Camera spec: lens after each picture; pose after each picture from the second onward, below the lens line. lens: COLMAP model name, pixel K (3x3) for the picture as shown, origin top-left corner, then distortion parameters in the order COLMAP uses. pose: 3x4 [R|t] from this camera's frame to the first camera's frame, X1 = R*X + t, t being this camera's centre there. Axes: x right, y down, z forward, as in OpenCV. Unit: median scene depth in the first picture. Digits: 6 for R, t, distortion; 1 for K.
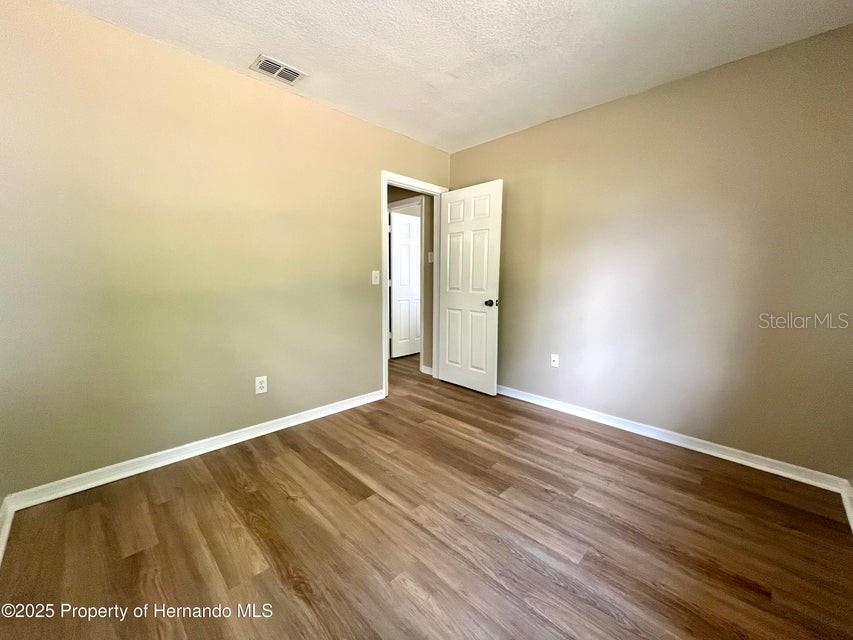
lens RADIAL K [[344.5, 0, 422.8], [0, 344.5, 315.4], [0, 0, 1]] dist [-0.004141, 0.000587]
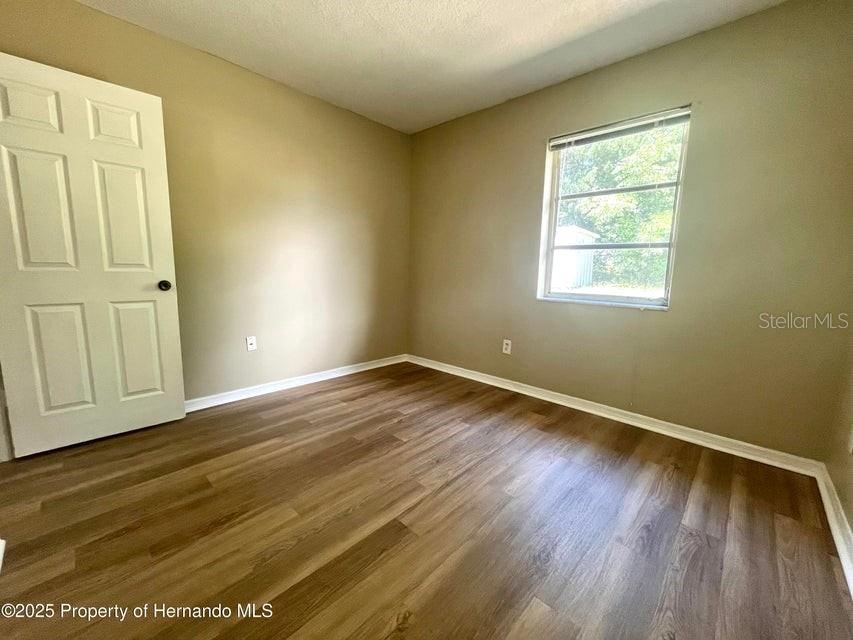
lens RADIAL K [[344.5, 0, 431.2], [0, 344.5, 317.1], [0, 0, 1]] dist [-0.004141, 0.000587]
pose [[-0.041178, -0.147253, 0.988241, -0.717563], [0.089394, 0.984571, 0.150431, -0.043400], [-0.995145, 0.094537, -0.027379, 0.753560]]
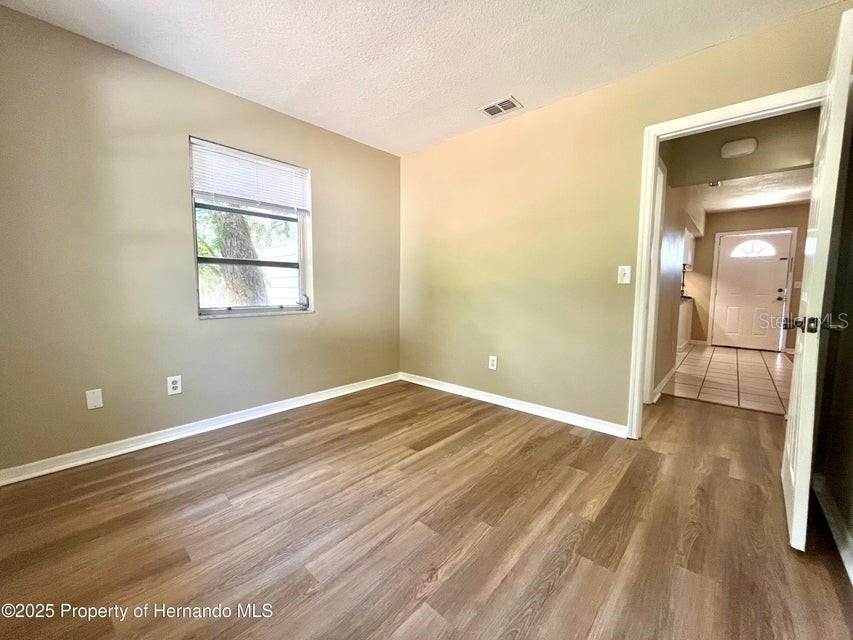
lens RADIAL K [[344.5, 0, 432.5], [0, 344.5, 316.4], [0, 0, 1]] dist [-0.004141, 0.000587]
pose [[0.066990, 0.079649, -0.994570, 0.856688], [-0.115666, 0.990708, 0.071549, -0.034683], [0.991027, 0.110245, 0.075580, 0.761992]]
